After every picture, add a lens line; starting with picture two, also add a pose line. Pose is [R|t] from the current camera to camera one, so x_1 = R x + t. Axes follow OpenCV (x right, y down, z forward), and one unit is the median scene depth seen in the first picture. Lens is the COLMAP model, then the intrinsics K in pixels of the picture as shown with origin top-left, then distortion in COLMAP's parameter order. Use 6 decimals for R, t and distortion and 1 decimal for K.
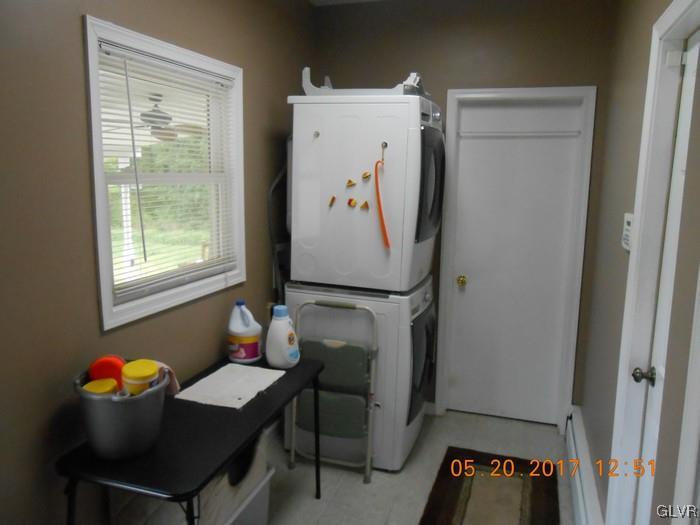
lens RADIAL K [[543.3, 0, 347.9], [0, 543.3, 264.2], [0, 0, 1]] dist [0.013901, -0.003172]
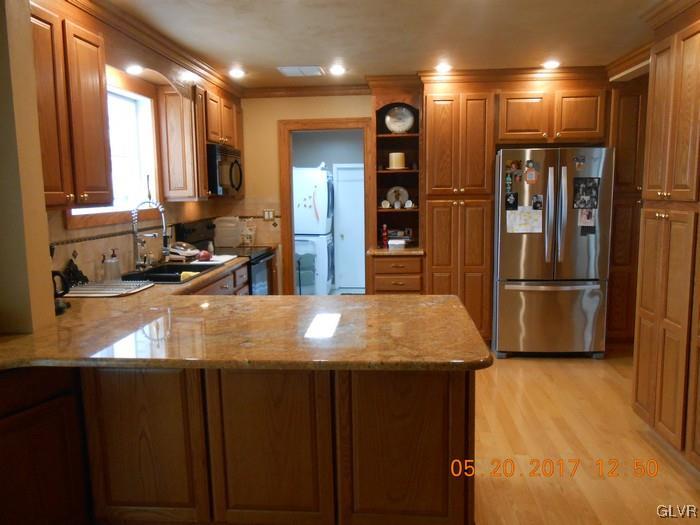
lens RADIAL K [[543.3, 0, 351.8], [0, 543.3, 260.1], [0, 0, 1]] dist [0.013901, -0.003172]
pose [[0.971014, -0.058004, 0.231879, -0.449054], [0.062085, 0.998017, -0.010334, 0.230298], [-0.230820, 0.024430, 0.972690, -1.936449]]
